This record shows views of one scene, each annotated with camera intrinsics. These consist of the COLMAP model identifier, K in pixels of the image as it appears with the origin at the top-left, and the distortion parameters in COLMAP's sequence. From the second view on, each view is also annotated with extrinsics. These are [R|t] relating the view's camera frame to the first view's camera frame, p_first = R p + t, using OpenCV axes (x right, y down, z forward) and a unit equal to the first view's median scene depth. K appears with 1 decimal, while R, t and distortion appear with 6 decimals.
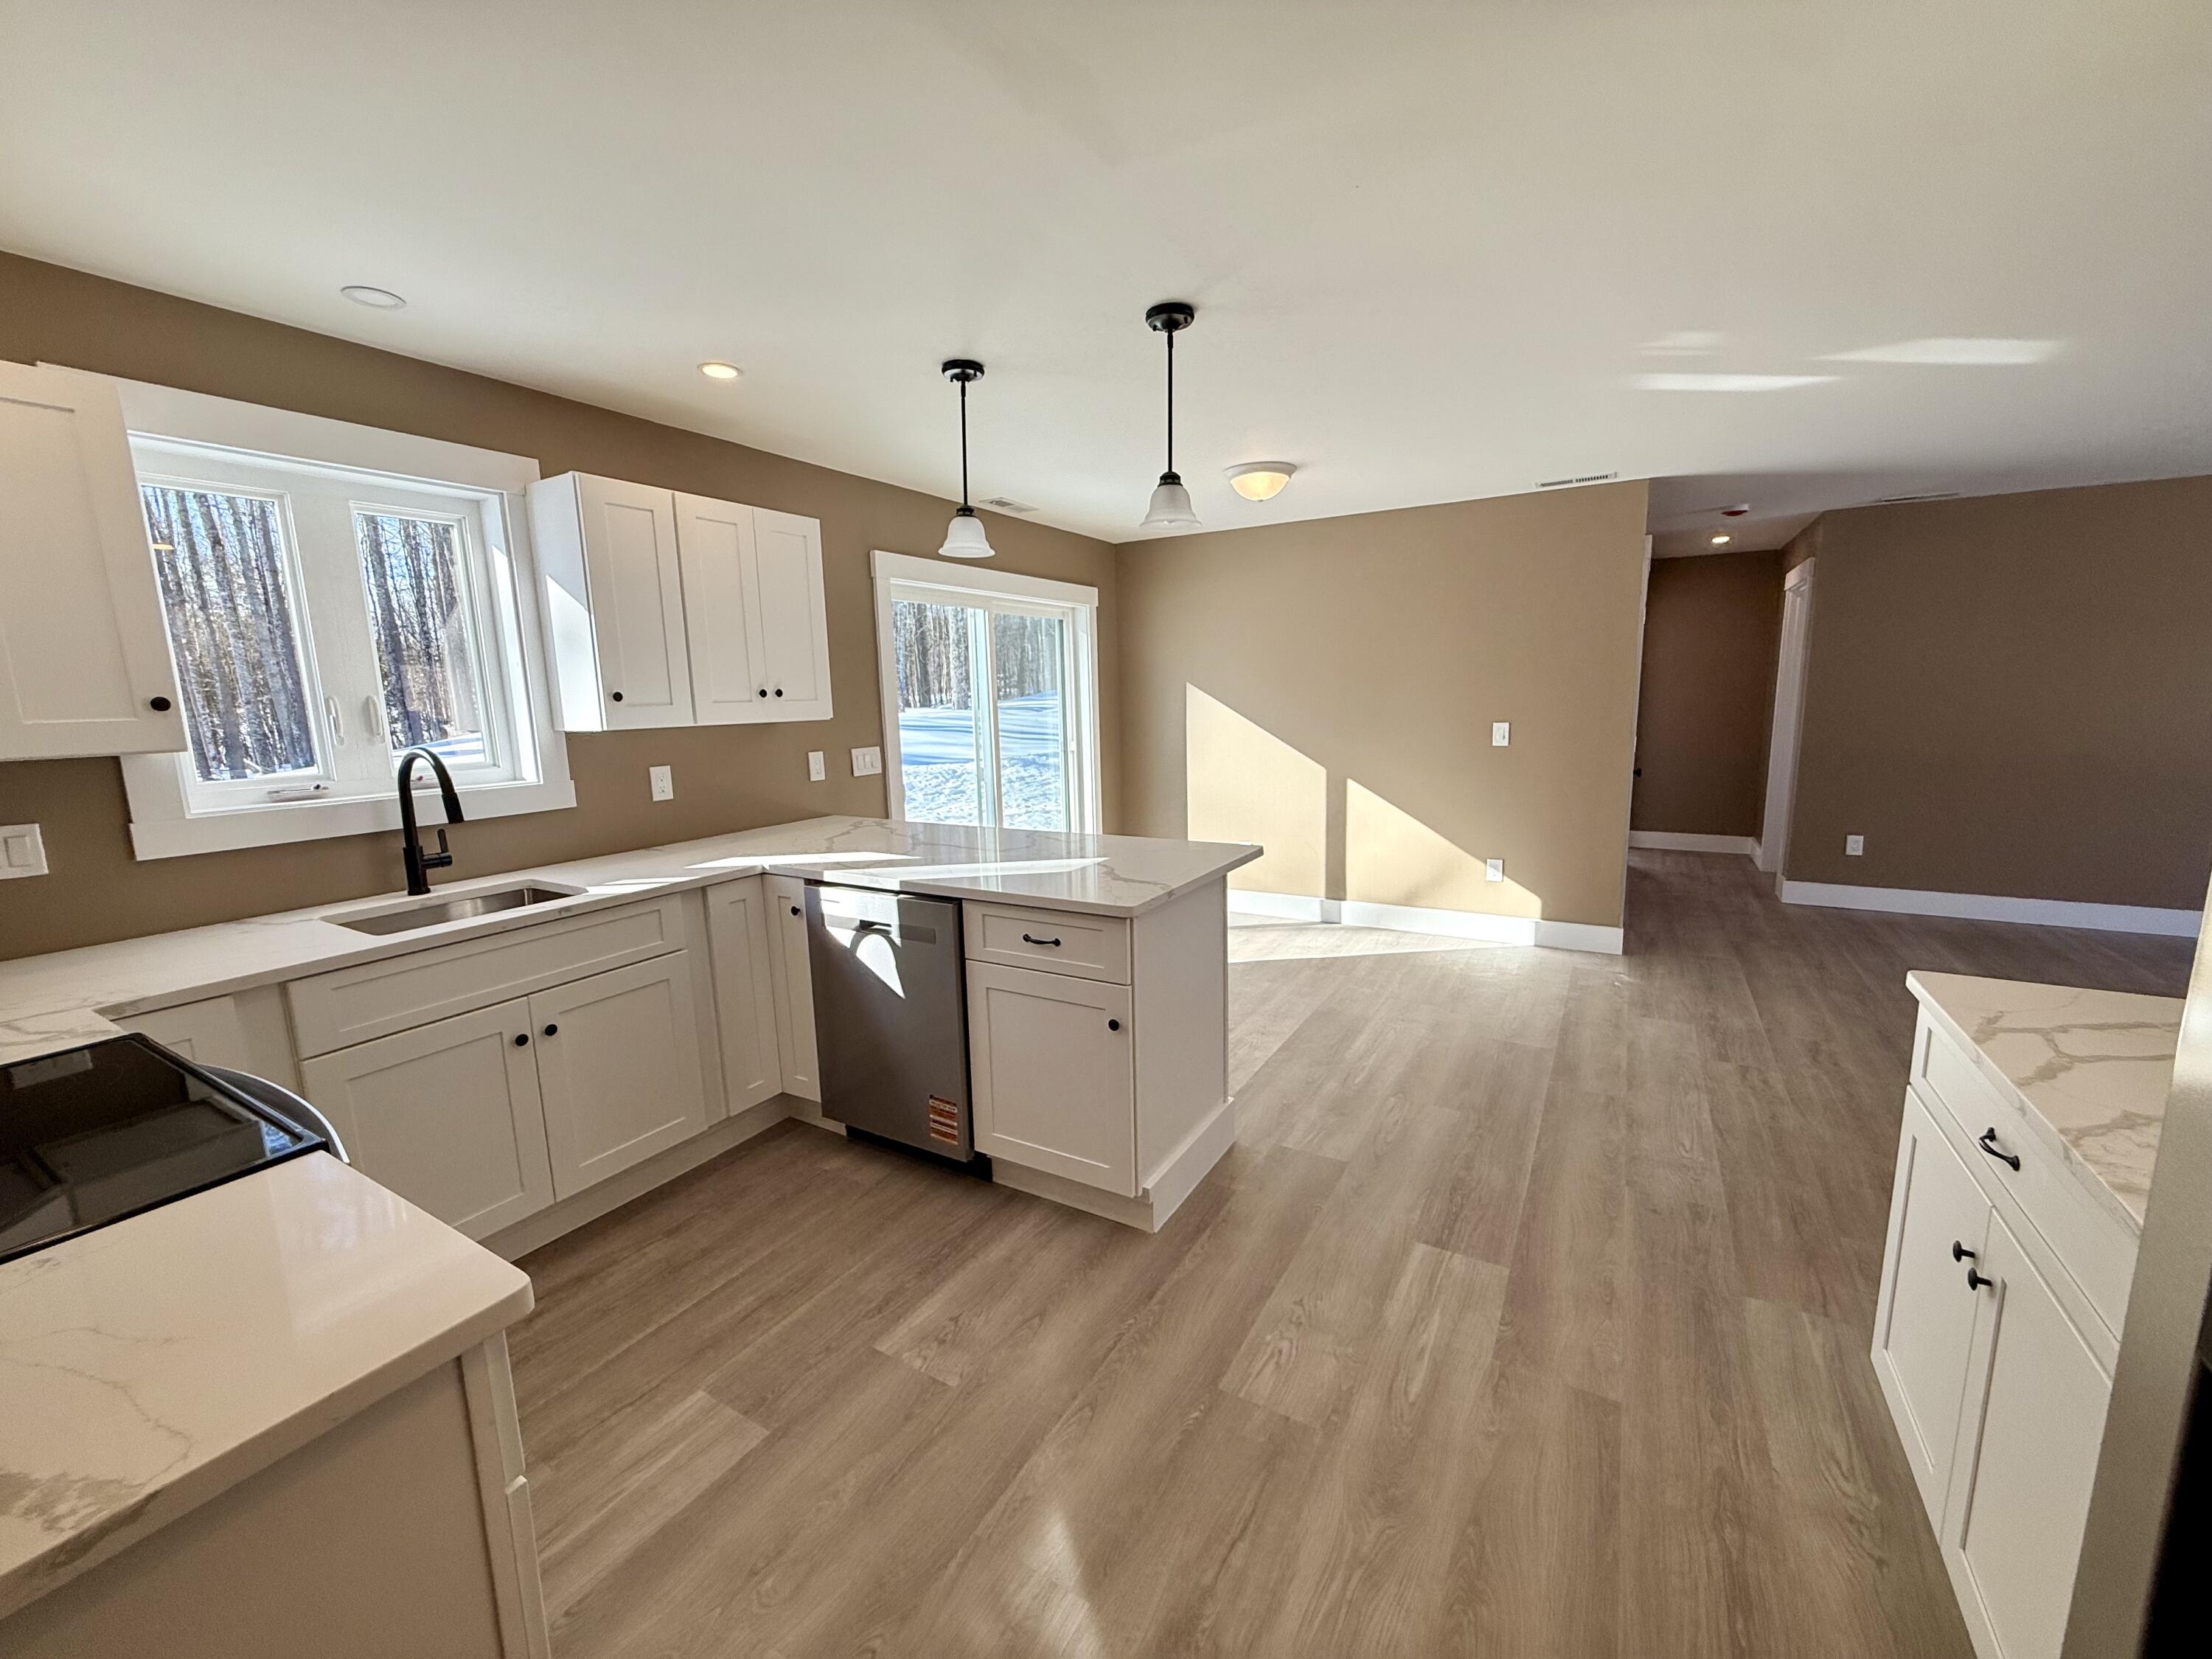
lens RADIAL K [[881.7, 0, 1104.2], [0, 881.7, 826.6], [0, 0, 1]] dist [-0.000023, 0.000644]
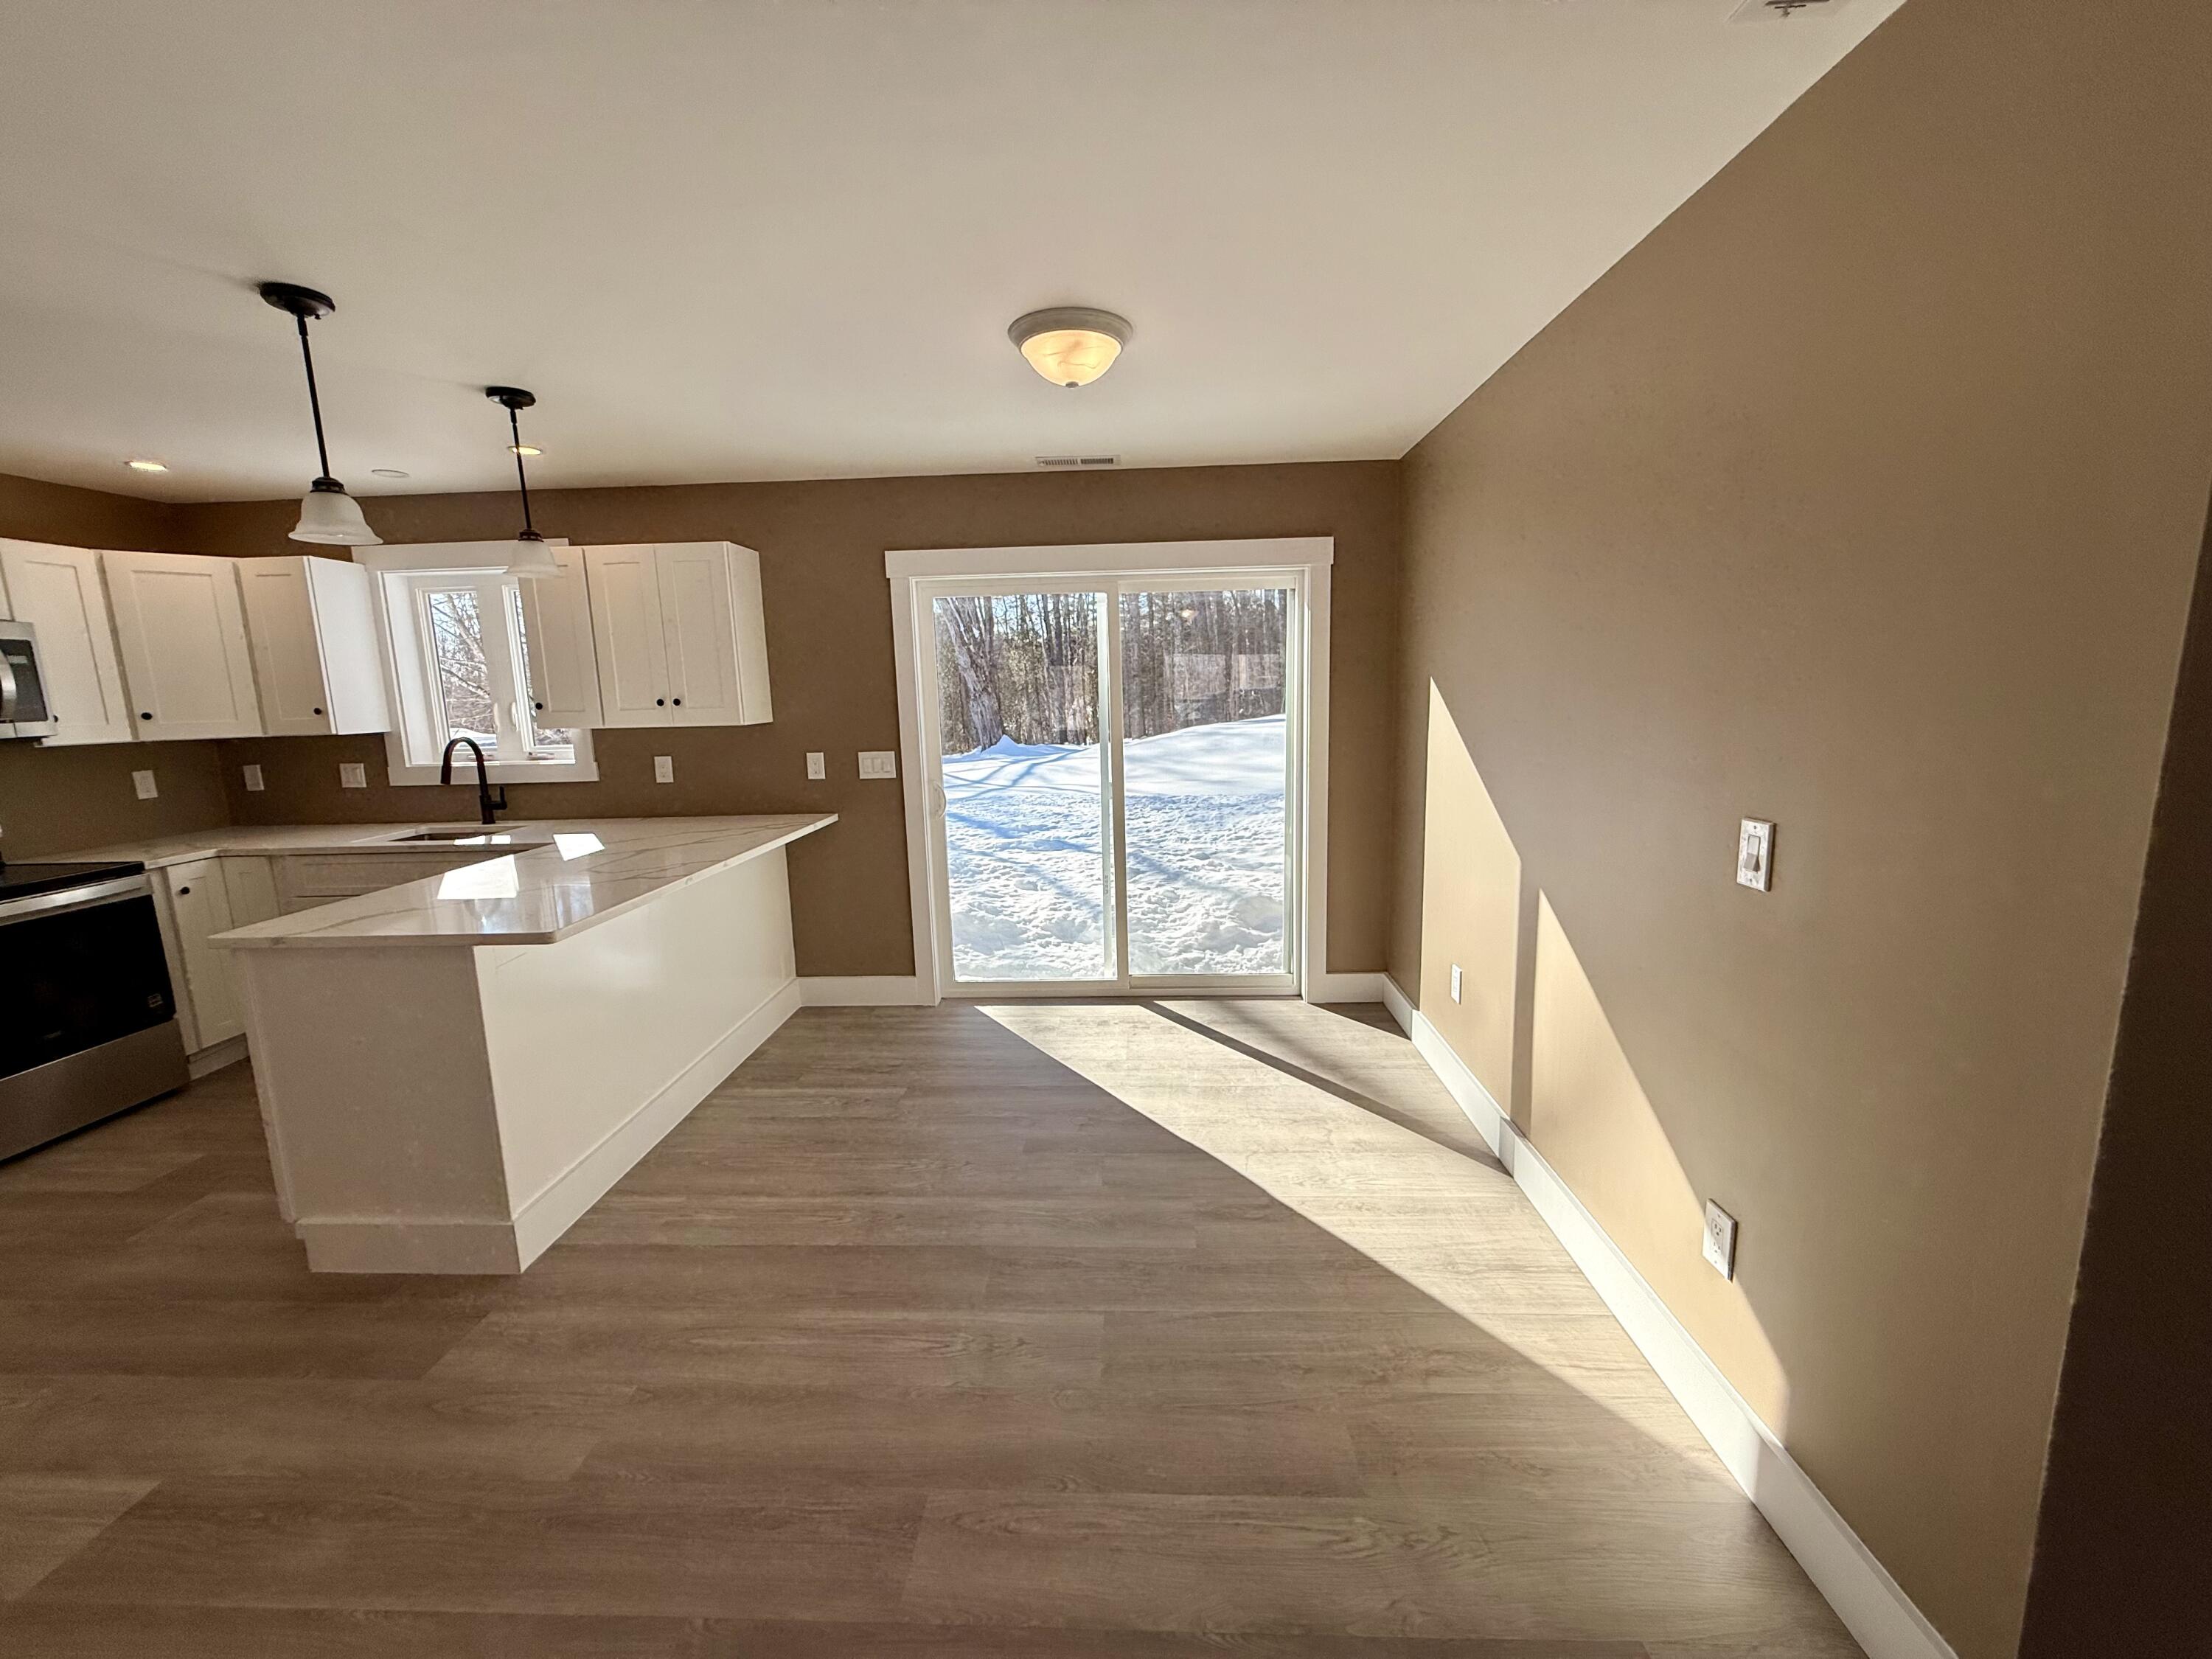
lens RADIAL K [[881.7, 0, 1106.5], [0, 881.7, 827.9], [0, 0, 1]] dist [-0.000023, 0.000644]
pose [[0.470135, 0.153610, -0.869125, 1.149439], [-0.119906, 0.986724, 0.109534, -0.225456], [0.874412, 0.052717, 0.482312, 1.160793]]
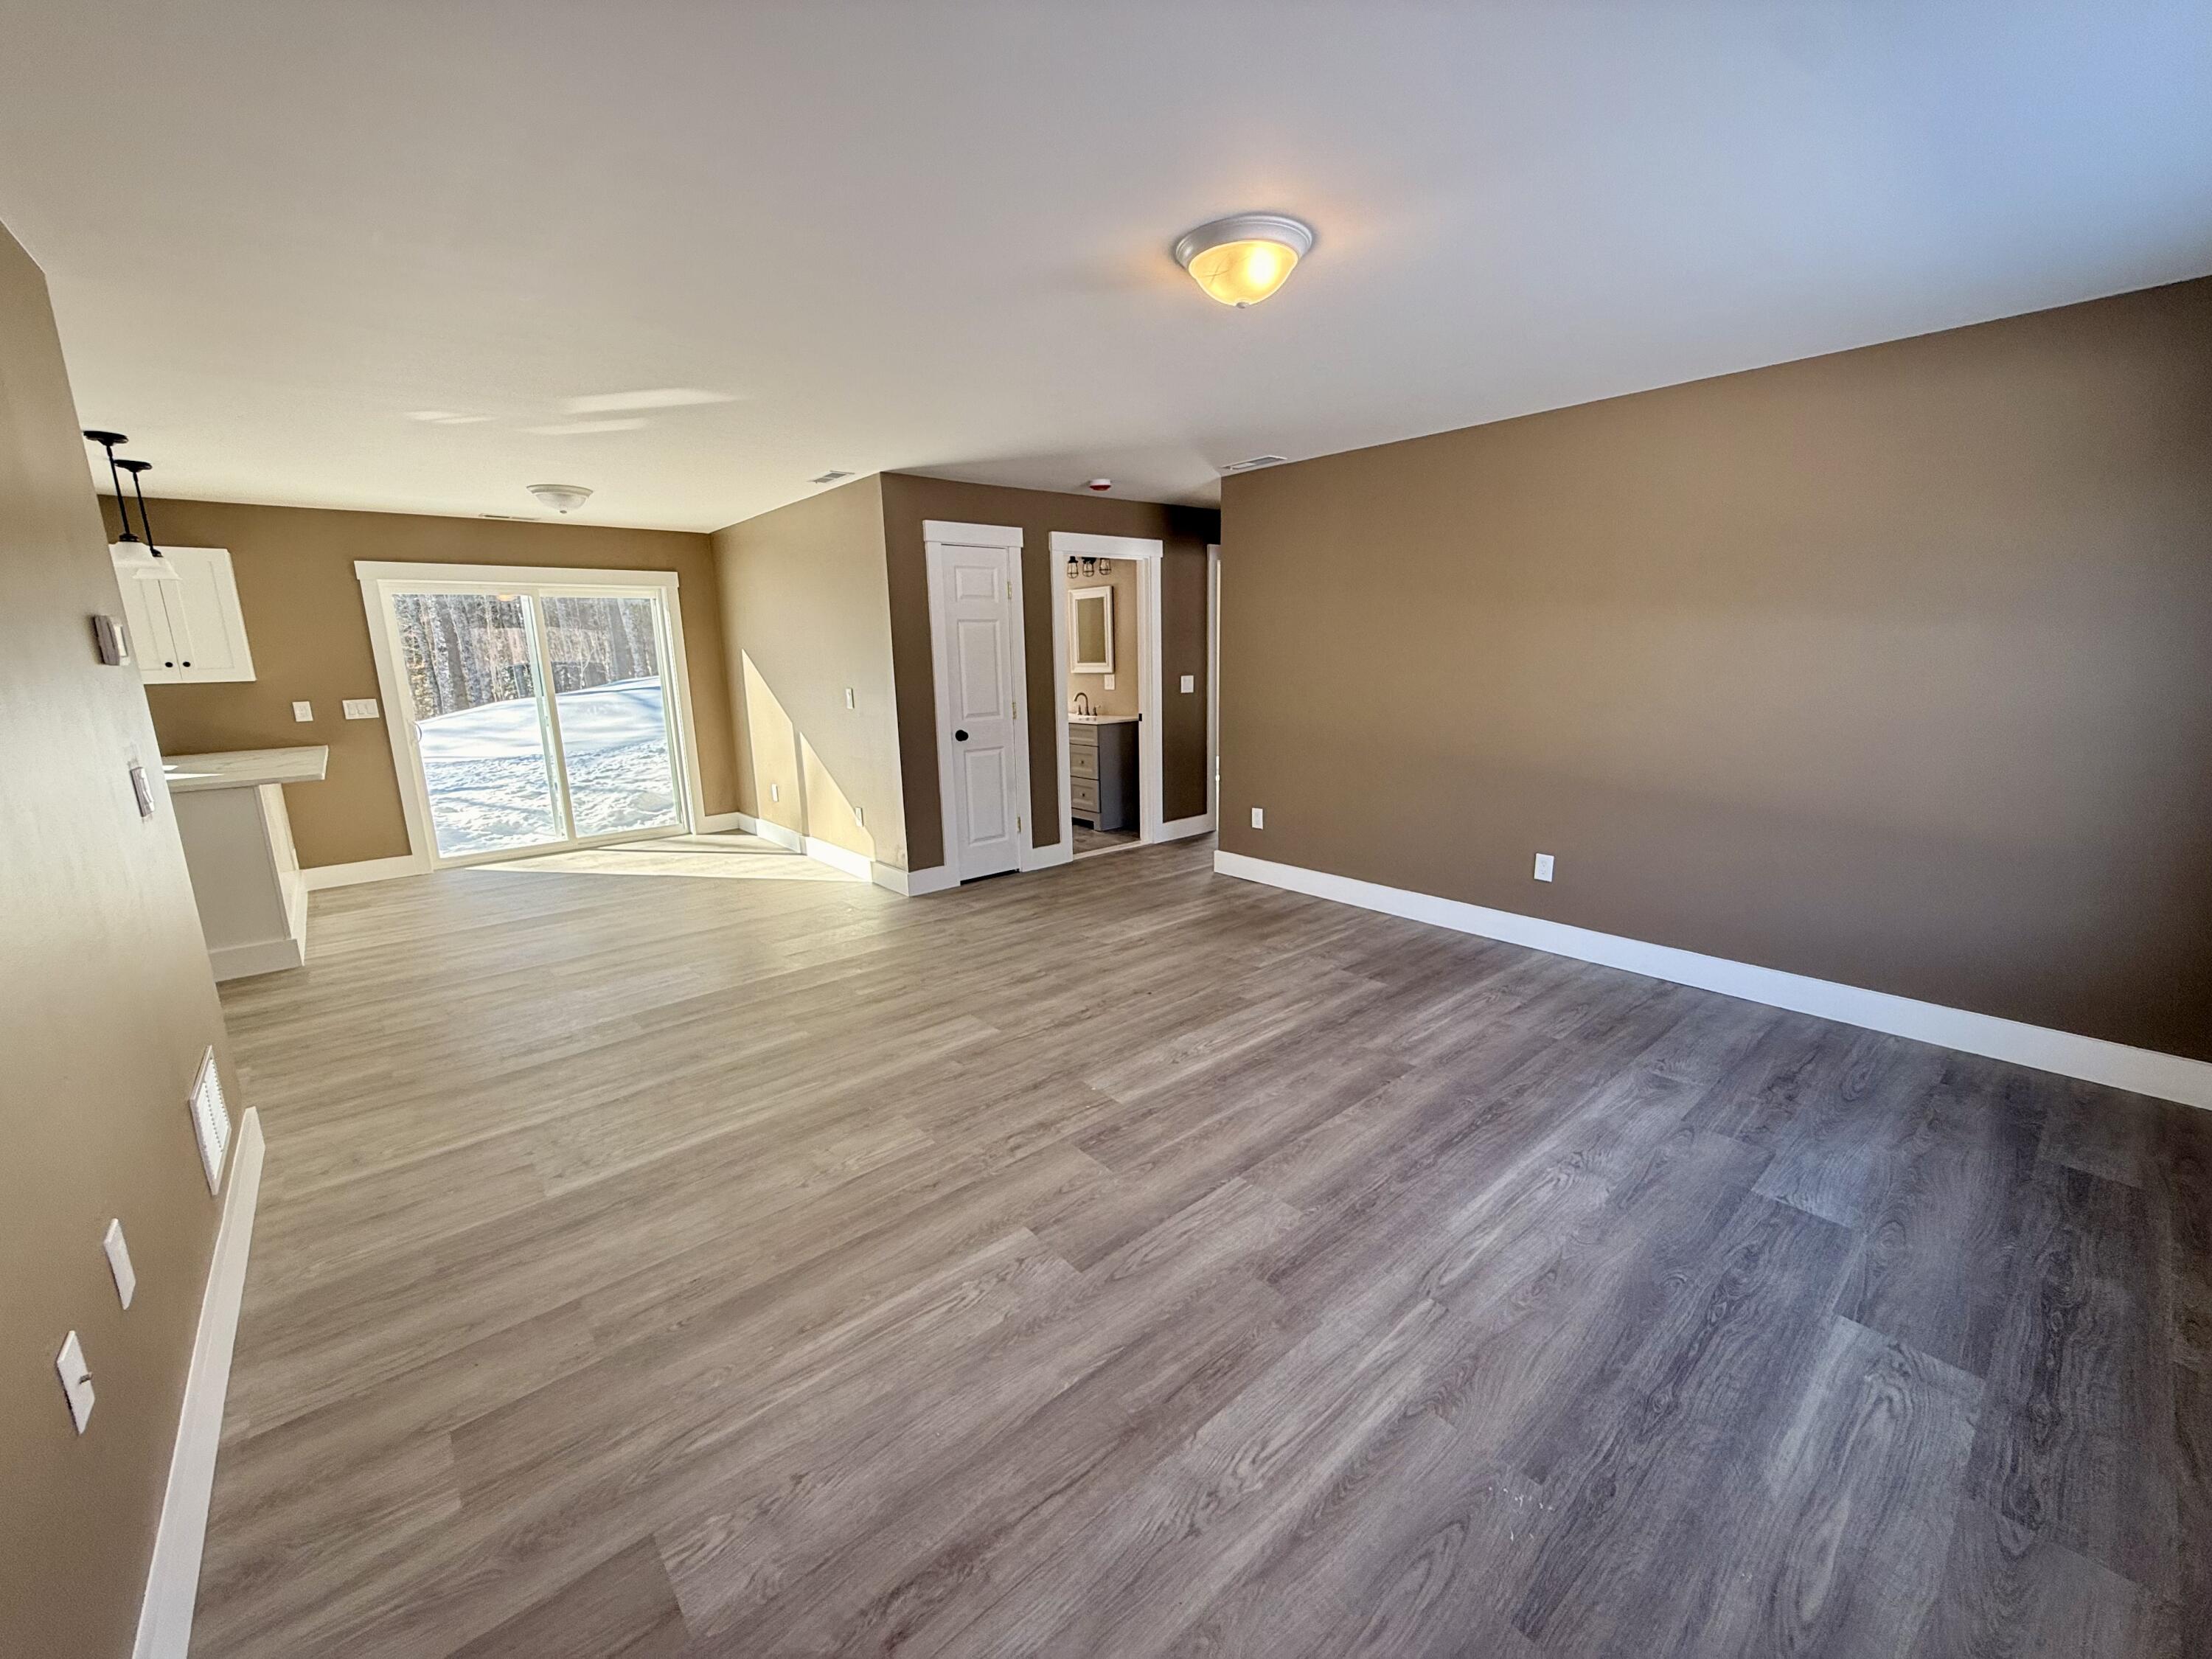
lens RADIAL K [[881.7, 0, 1104.4], [0, 881.7, 824.4], [0, 0, 1]] dist [-0.000023, 0.000644]
pose [[0.946571, 0.065636, -0.315744, 2.106092], [-0.048492, 0.996906, 0.061859, -0.053493], [0.318828, -0.043242, 0.946826, 0.015312]]
